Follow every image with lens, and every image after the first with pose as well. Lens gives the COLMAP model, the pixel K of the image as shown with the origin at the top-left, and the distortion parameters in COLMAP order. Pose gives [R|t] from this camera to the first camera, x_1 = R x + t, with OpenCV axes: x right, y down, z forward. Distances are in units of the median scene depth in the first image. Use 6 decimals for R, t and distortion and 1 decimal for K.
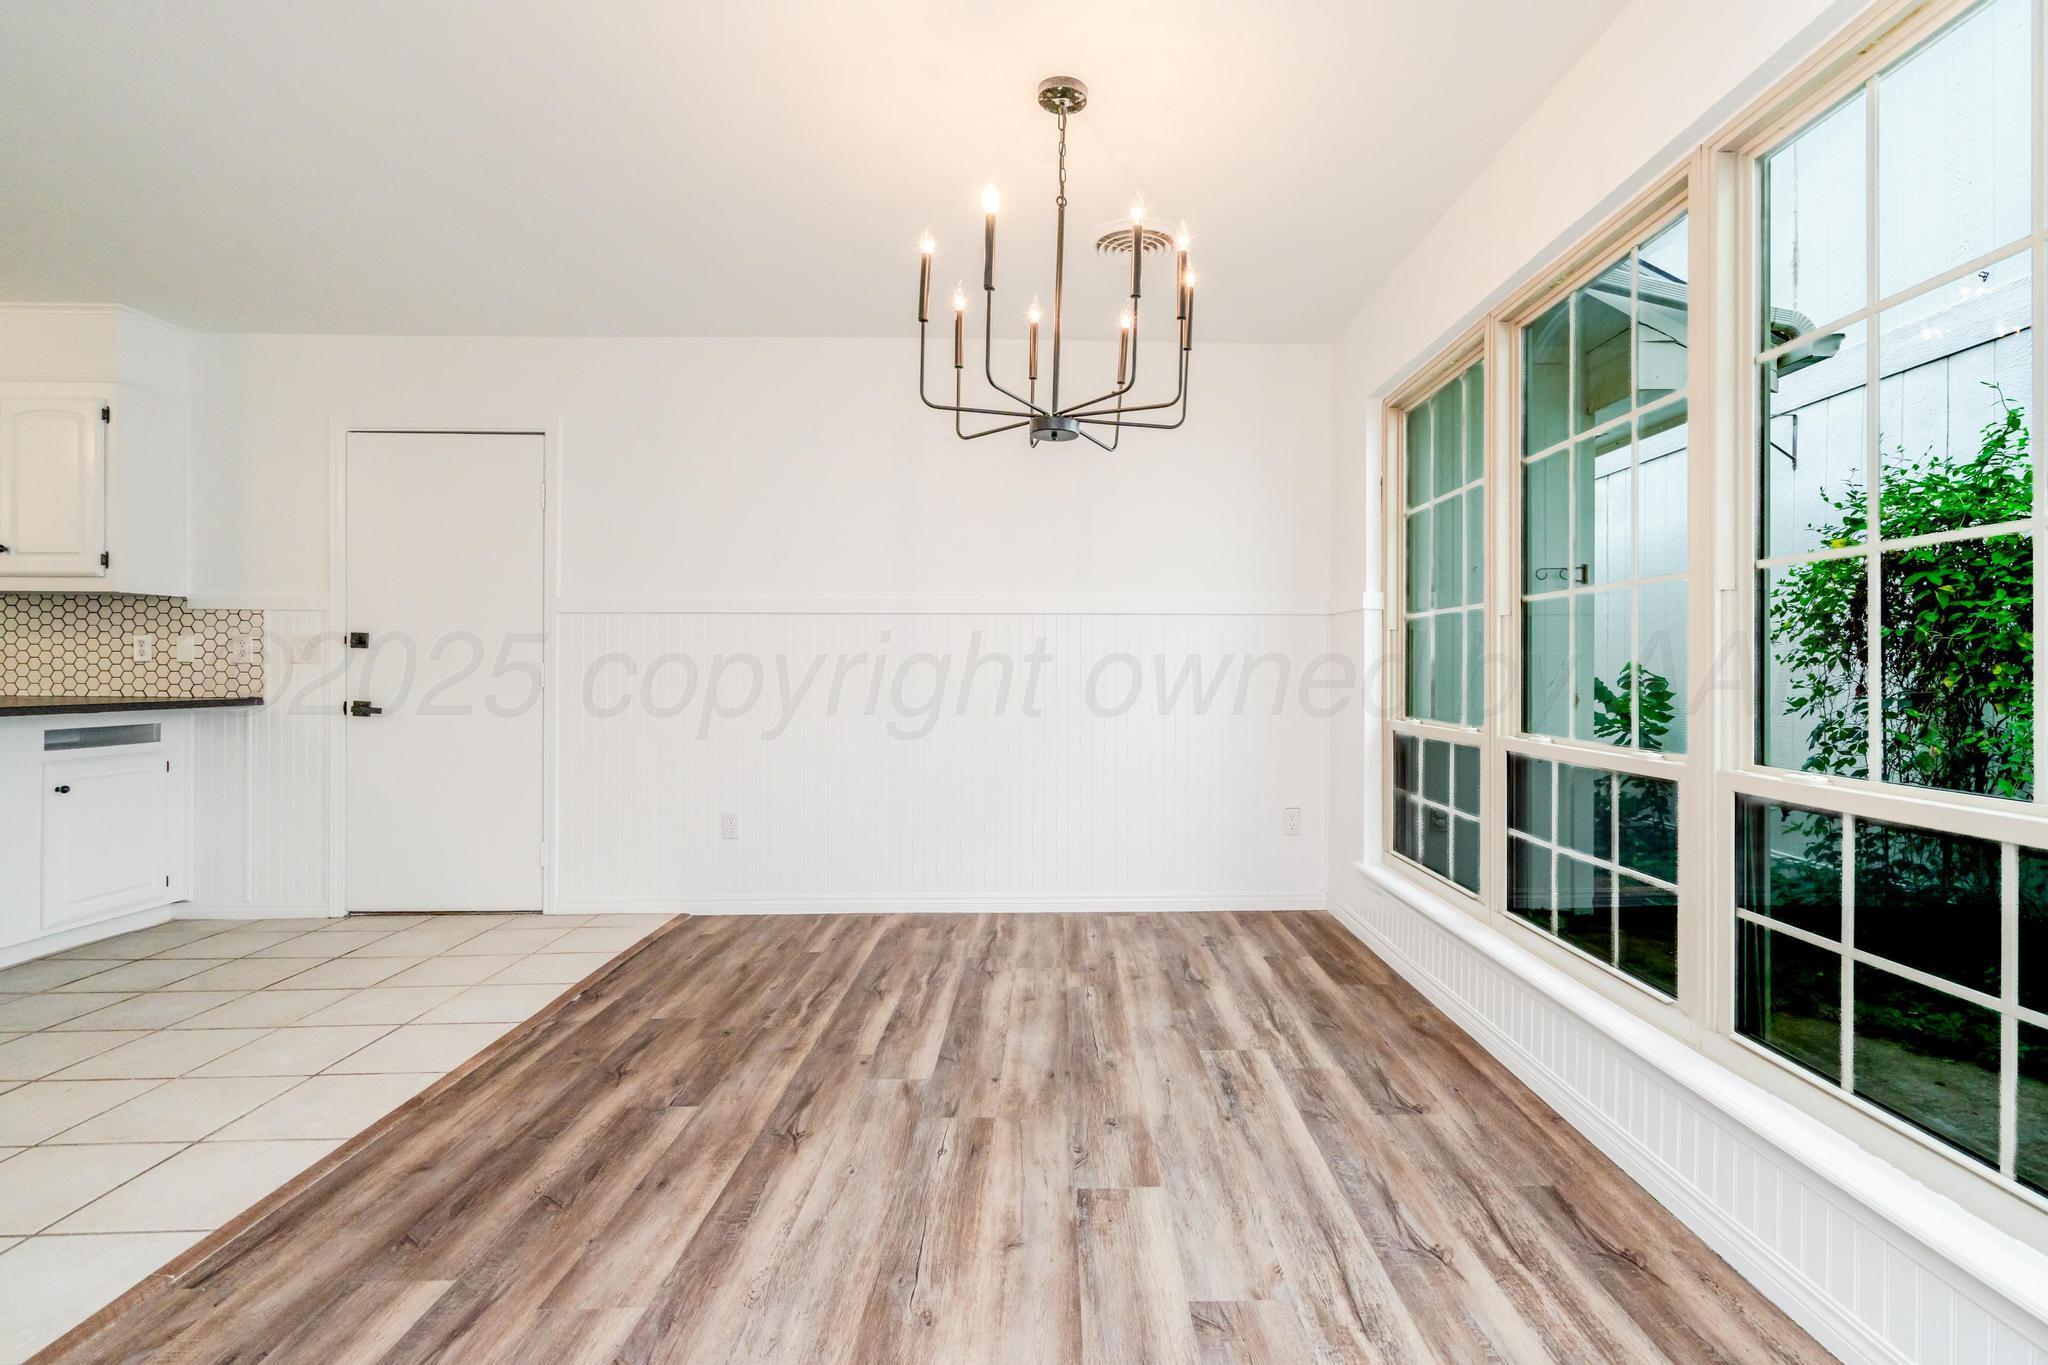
lens RADIAL K [[928.2, 0, 1065.0], [0, 928.2, 643.2], [0, 0, 1]] dist [-0.006514, 0.002793]
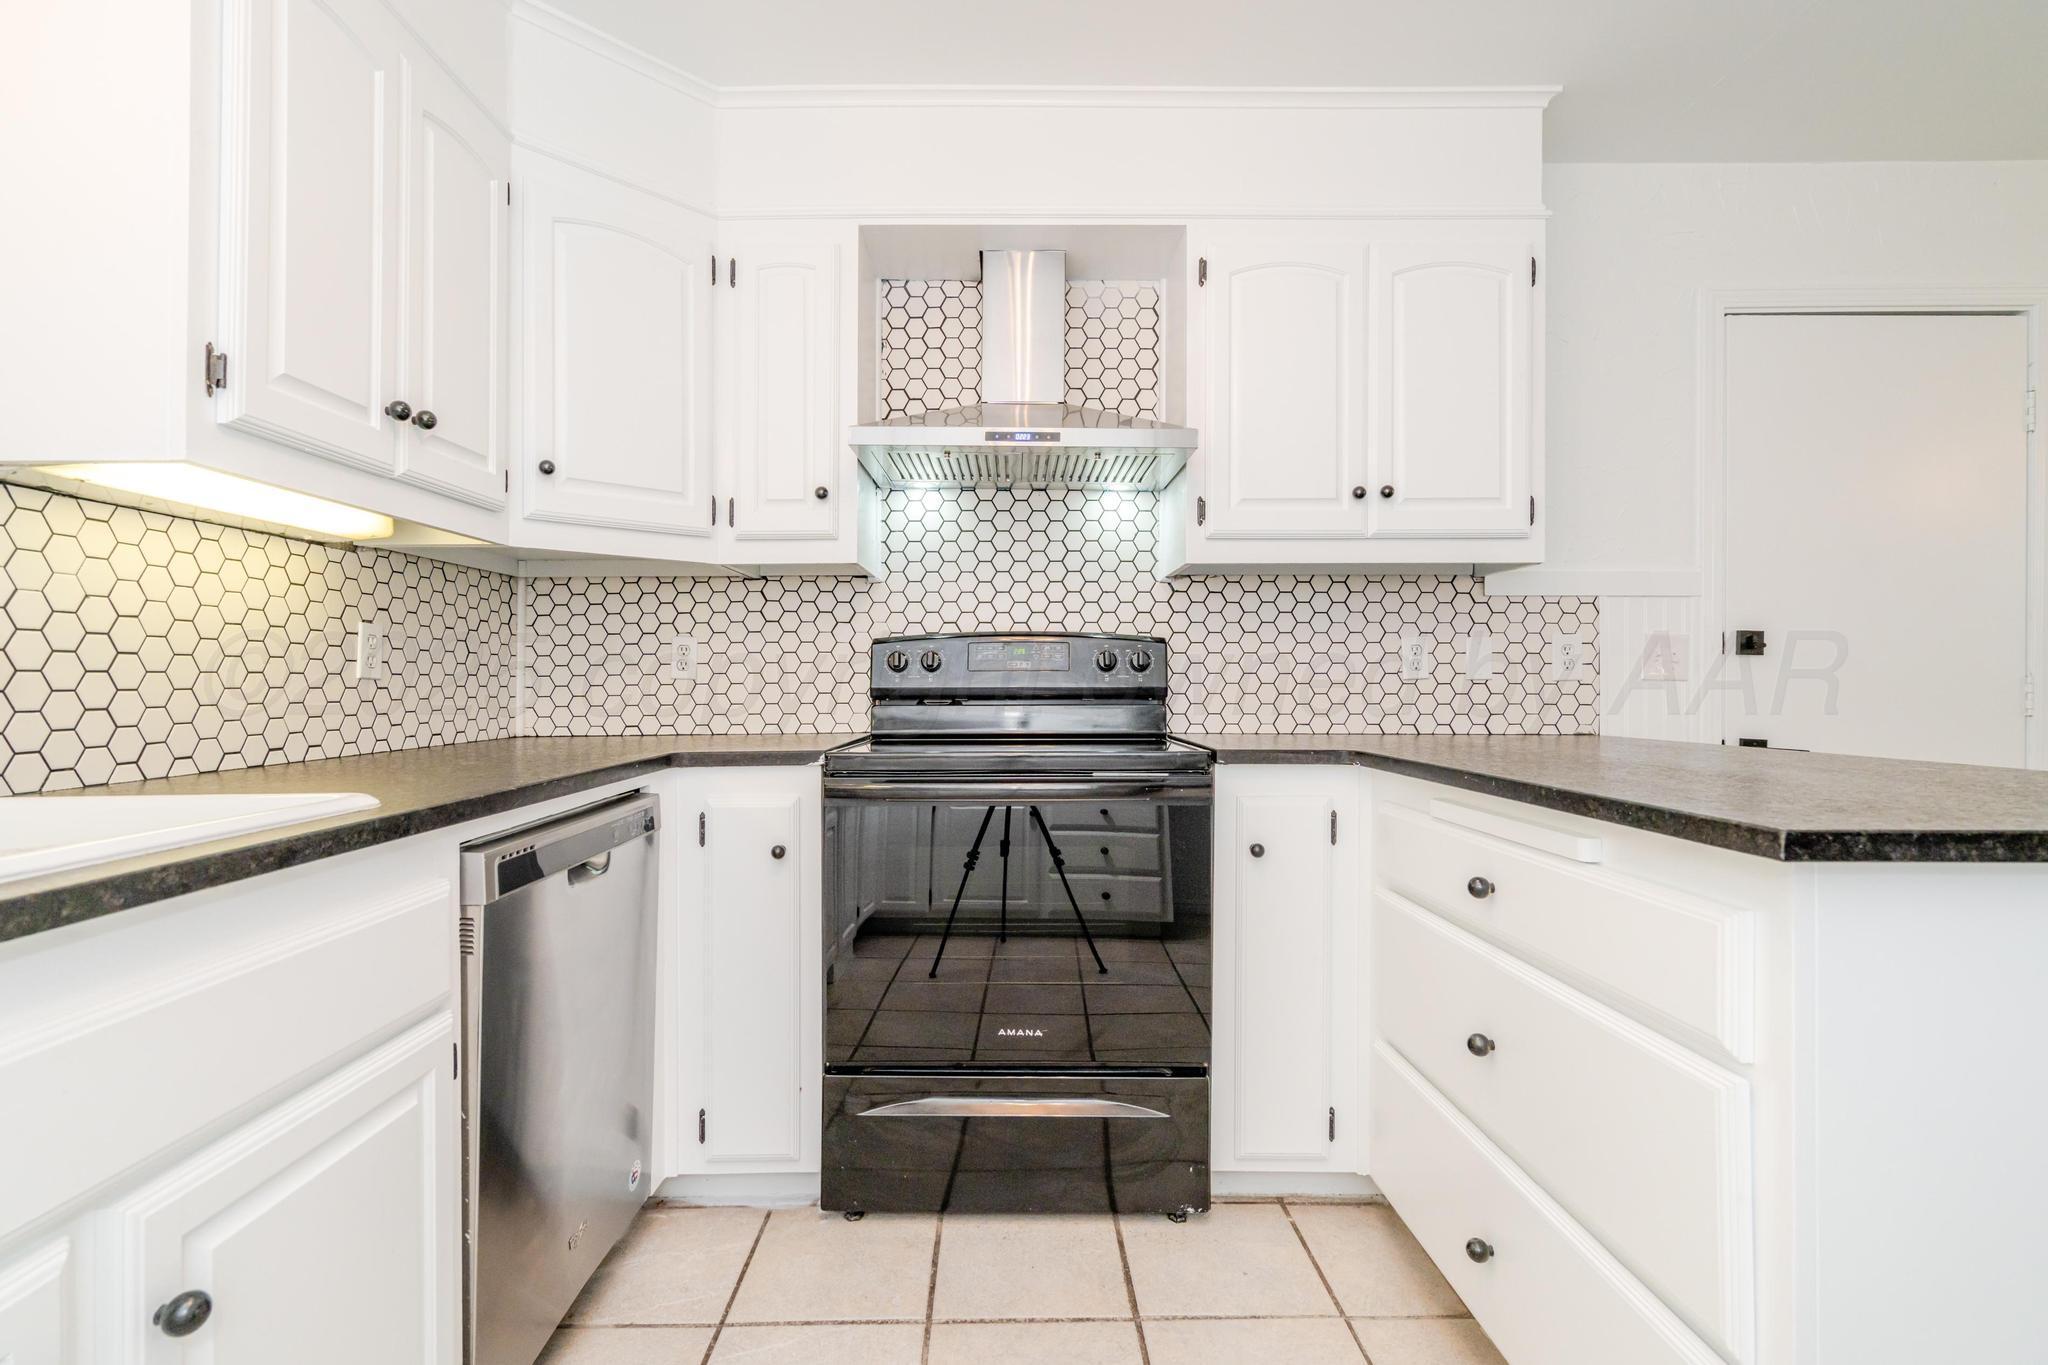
lens RADIAL K [[928.2, 0, 1019.5], [0, 928.2, 681.0], [0, 0, 1]] dist [-0.006514, 0.002793]
pose [[0.999854, -0.007670, -0.015295, -1.259246], [0.007648, 0.999970, -0.001515, 0.020206], [0.015306, 0.001398, 0.999882, 0.356575]]
